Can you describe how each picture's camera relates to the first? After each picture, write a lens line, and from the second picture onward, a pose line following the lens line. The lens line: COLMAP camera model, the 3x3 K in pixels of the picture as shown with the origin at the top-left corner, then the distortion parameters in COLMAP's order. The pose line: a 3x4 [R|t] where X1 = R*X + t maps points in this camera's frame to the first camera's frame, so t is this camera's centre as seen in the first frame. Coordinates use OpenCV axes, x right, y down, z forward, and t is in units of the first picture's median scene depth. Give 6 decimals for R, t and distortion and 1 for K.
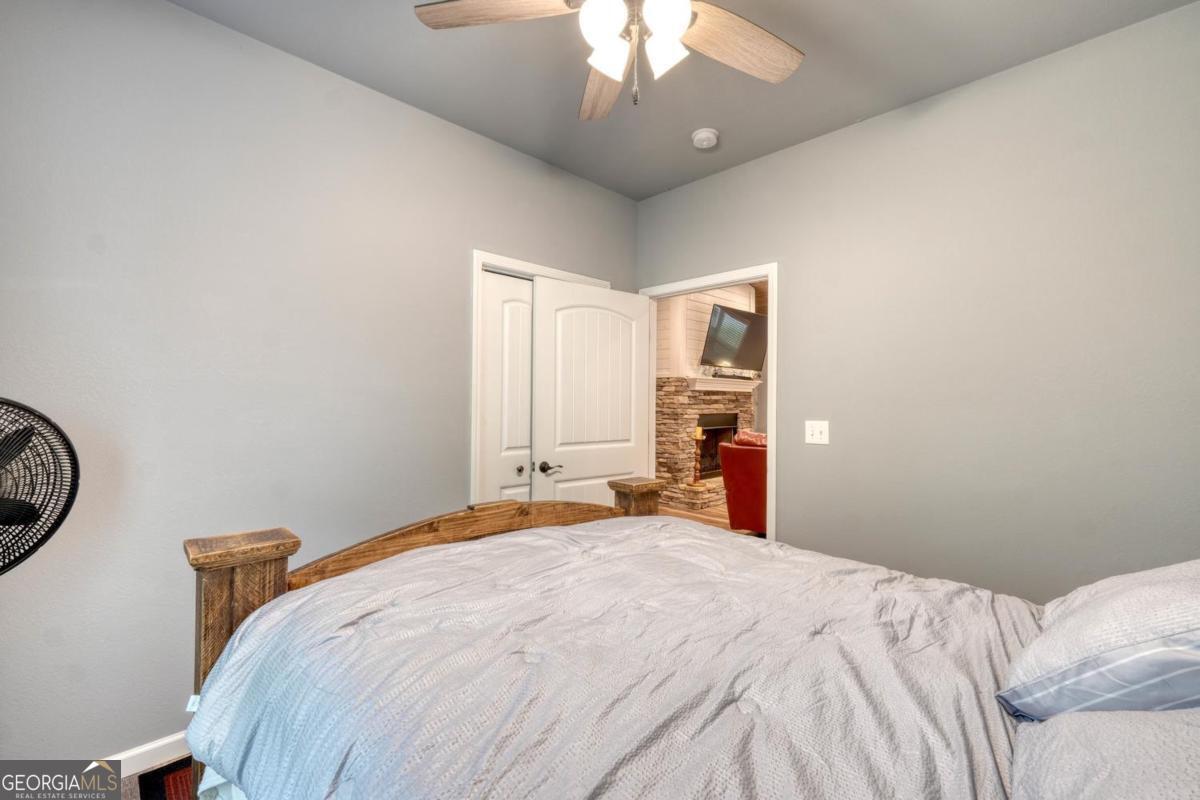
lens RADIAL K [[508.0, 0, 599.2], [0, 508.0, 395.7], [0, 0, 1]] dist [-0.008624, 0.004850]
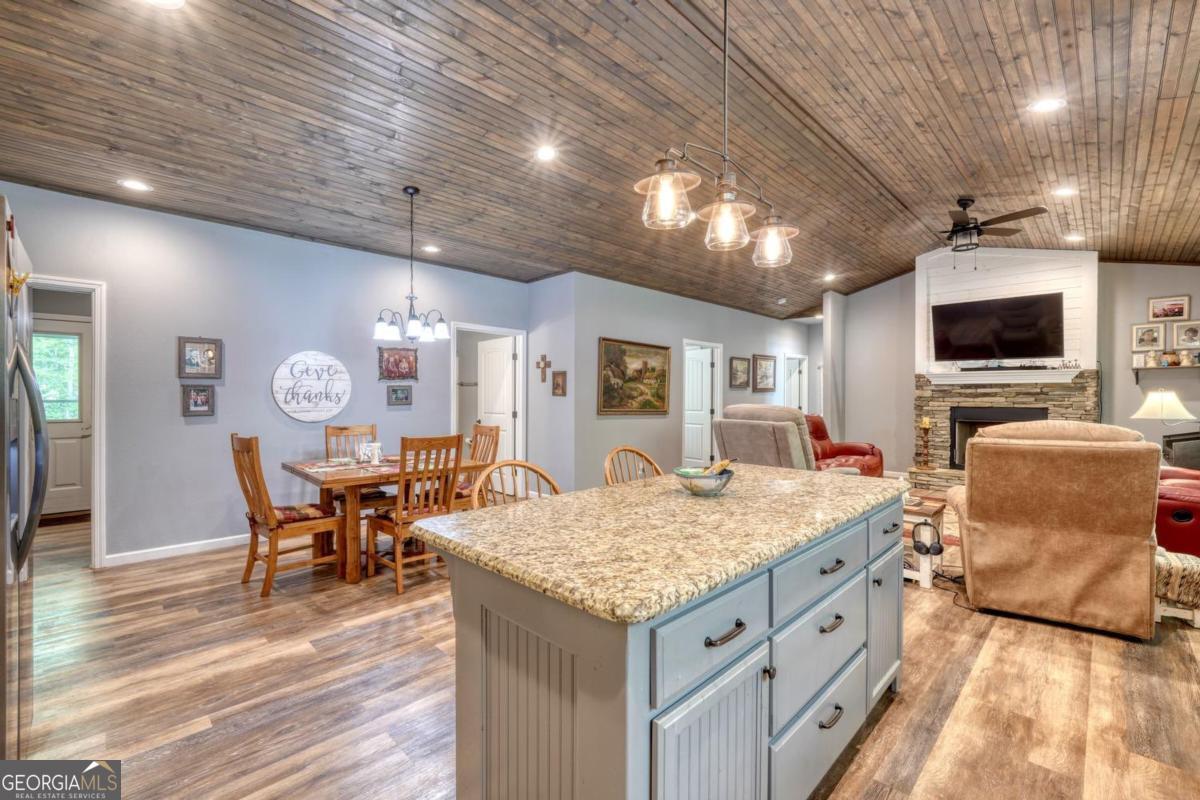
lens RADIAL K [[508.0, 0, 599.2], [0, 508.0, 395.7], [0, 0, 1]] dist [-0.008624, 0.004850]
pose [[0.001747, -0.010490, -0.999943, 1.219994], [0.005325, 0.999931, -0.010481, 0.019993], [0.999984, -0.005306, 0.001802, 0.248689]]
